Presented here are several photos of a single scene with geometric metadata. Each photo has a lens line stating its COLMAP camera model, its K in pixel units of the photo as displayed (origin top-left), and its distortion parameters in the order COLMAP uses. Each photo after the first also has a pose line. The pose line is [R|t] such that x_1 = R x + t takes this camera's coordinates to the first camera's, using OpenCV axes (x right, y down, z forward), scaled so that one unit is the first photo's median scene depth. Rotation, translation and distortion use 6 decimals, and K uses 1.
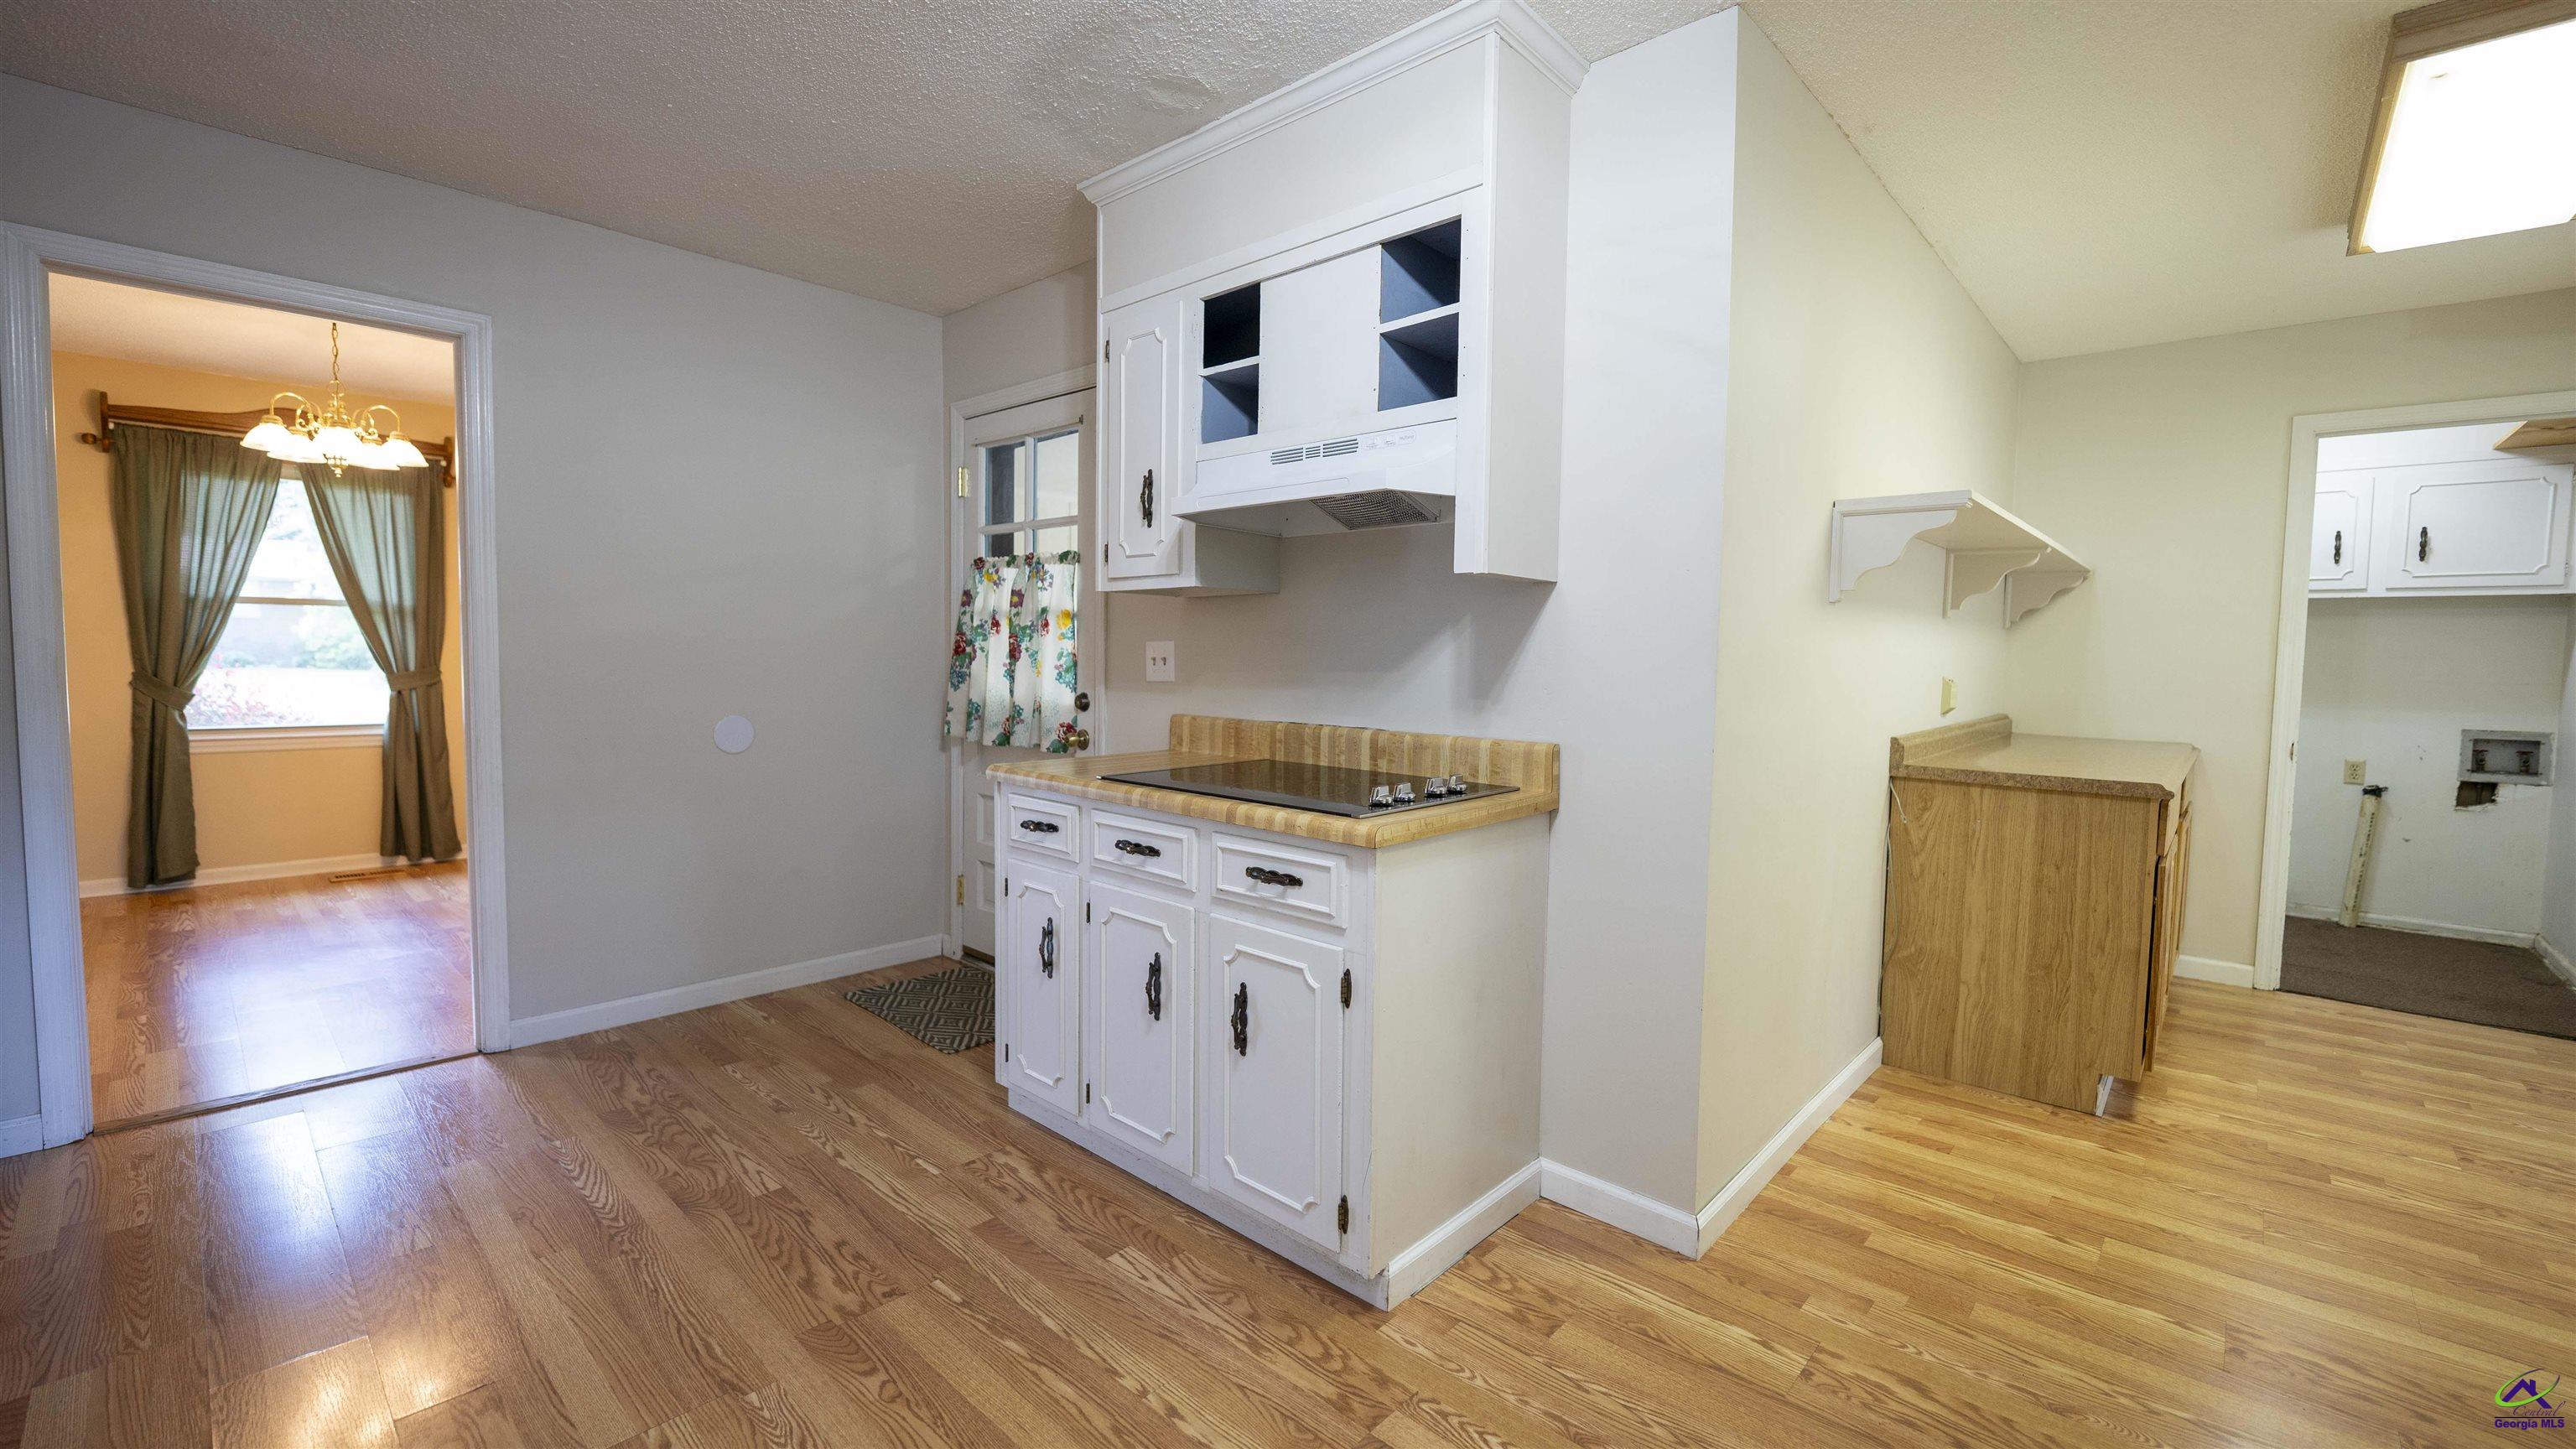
lens RADIAL K [[1043.9, 0, 1295.5], [0, 1043.9, 716.6], [0, 0, 1]] dist [-0.013326, -0.000558]
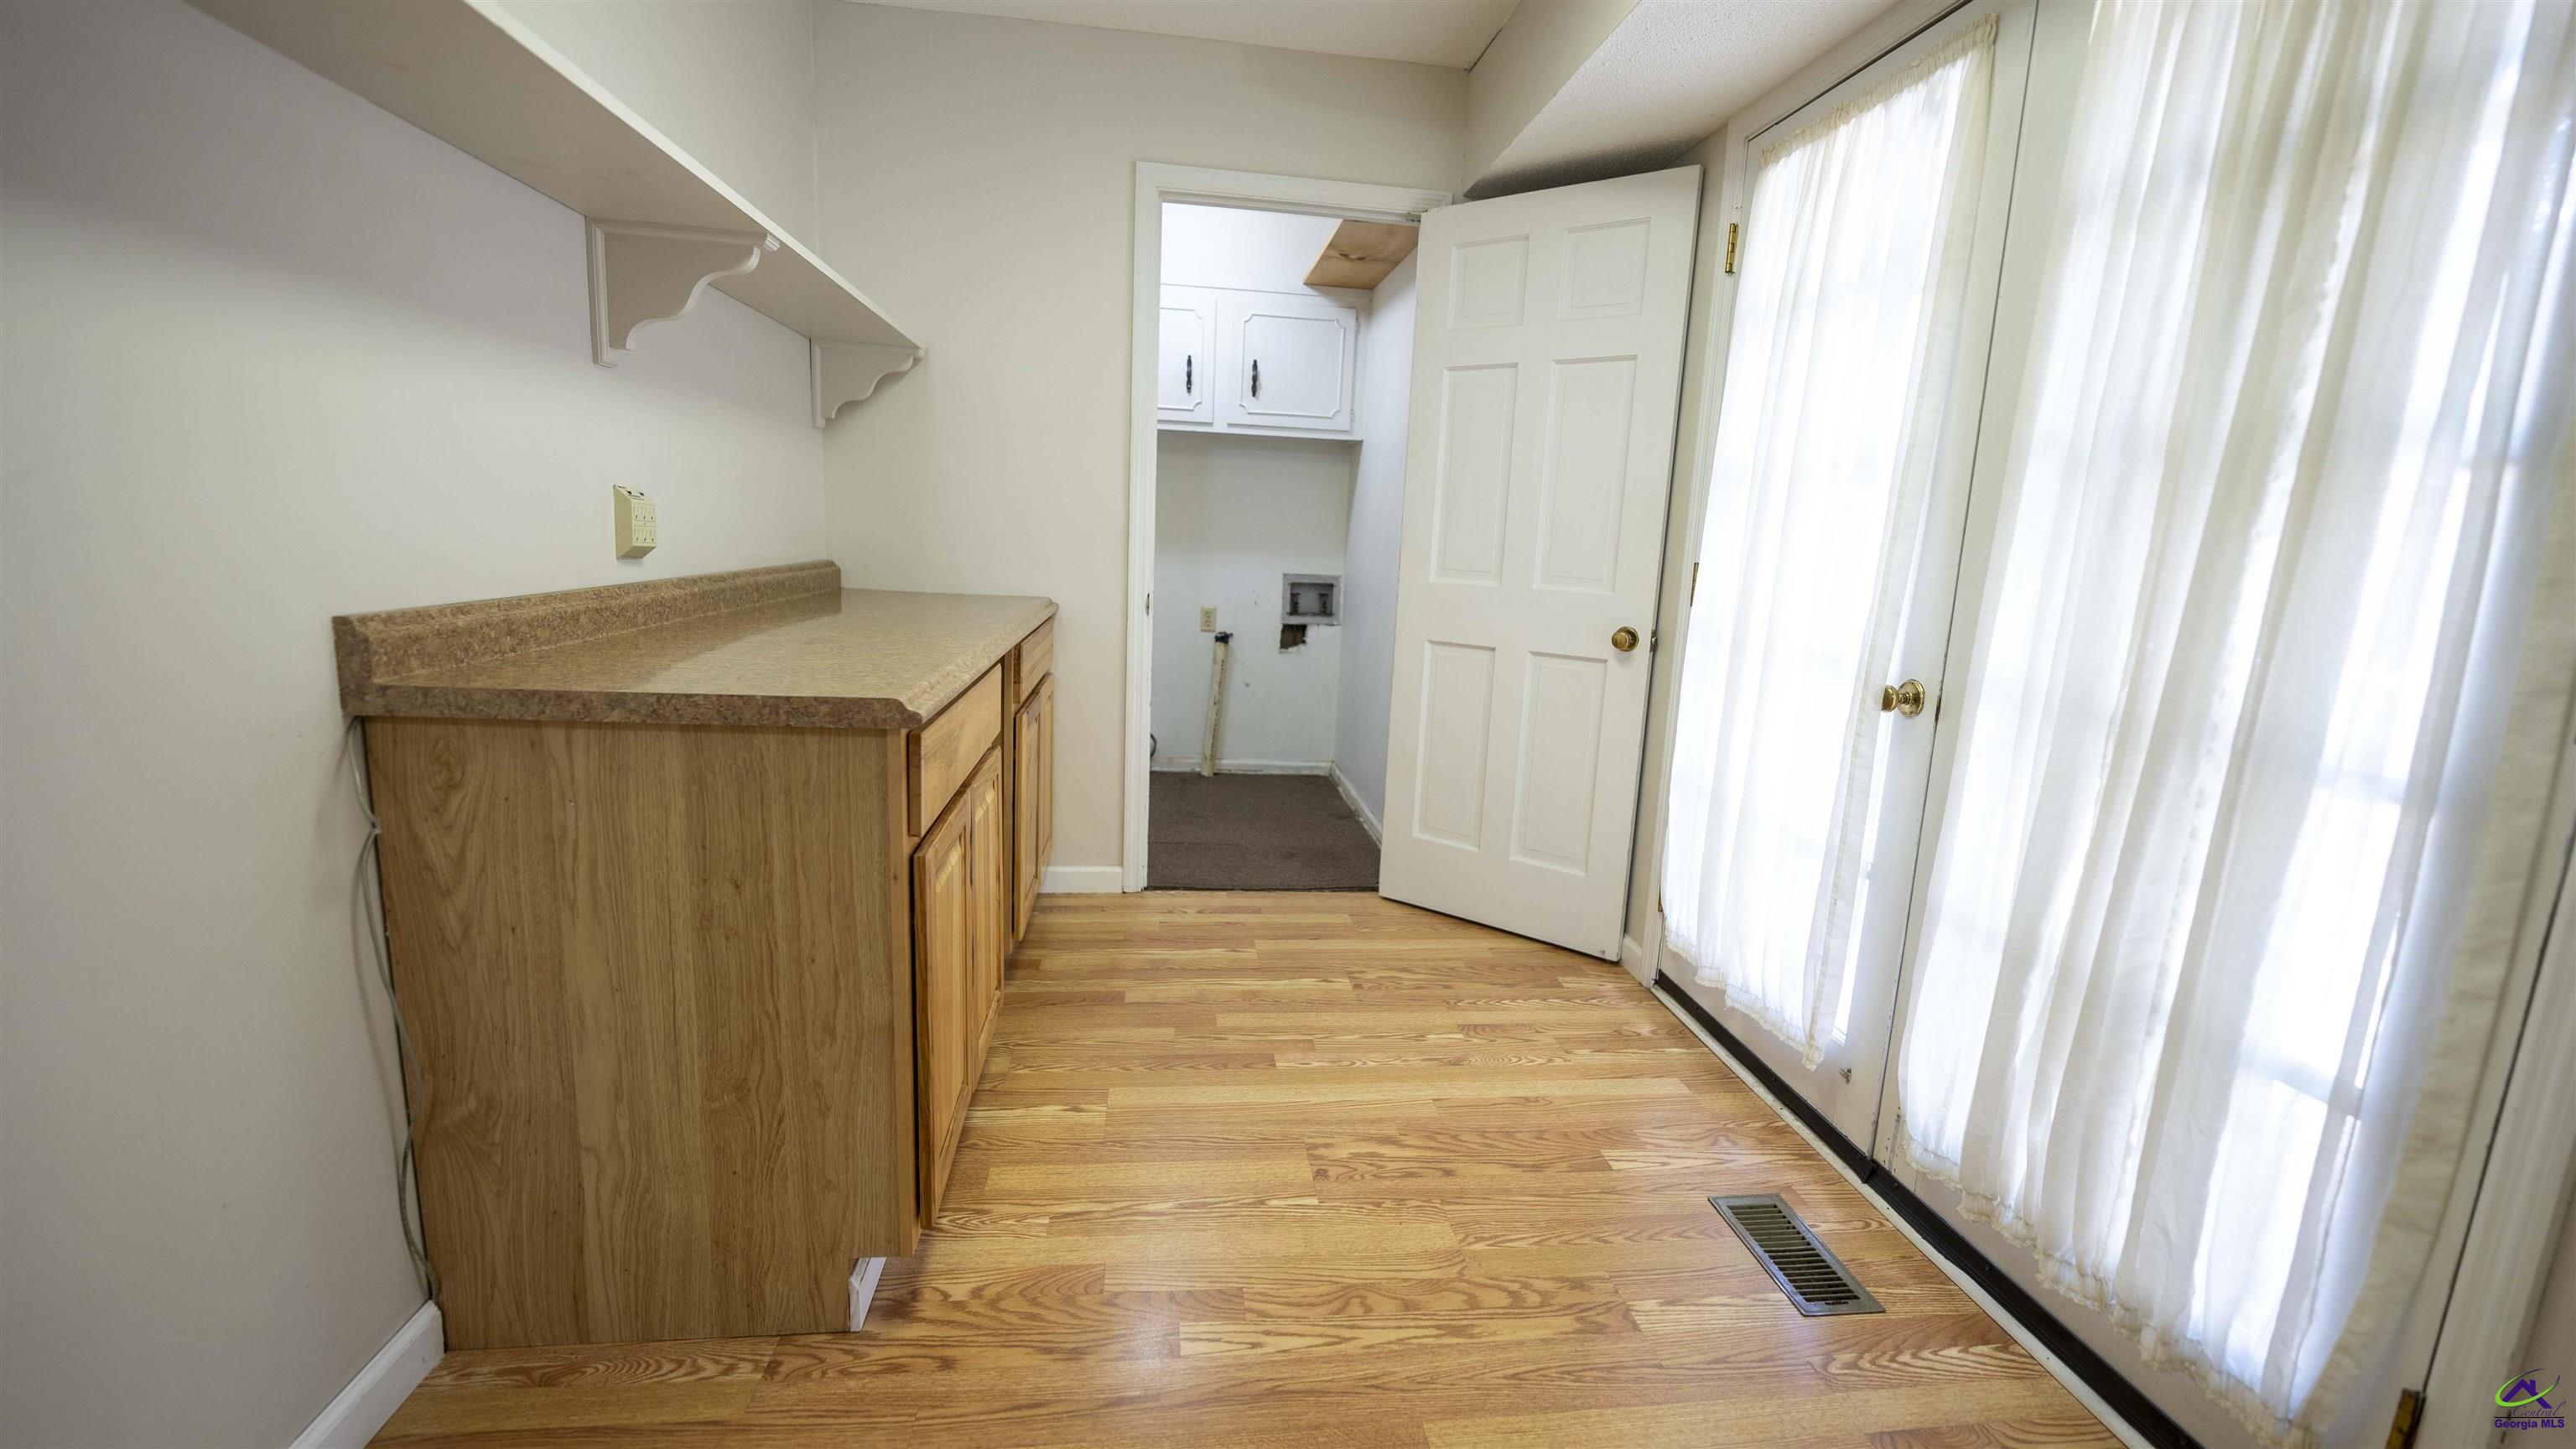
lens RADIAL K [[1050.5, 0, 1288.5], [0, 1050.5, 716.2], [0, 0, 1]] dist [-0.002159, -0.000331]
pose [[0.646031, -0.116877, 0.754310, 0.507310], [0.011412, 0.989576, 0.143556, 0.004354], [-0.763226, -0.084133, 0.640631, 0.474258]]
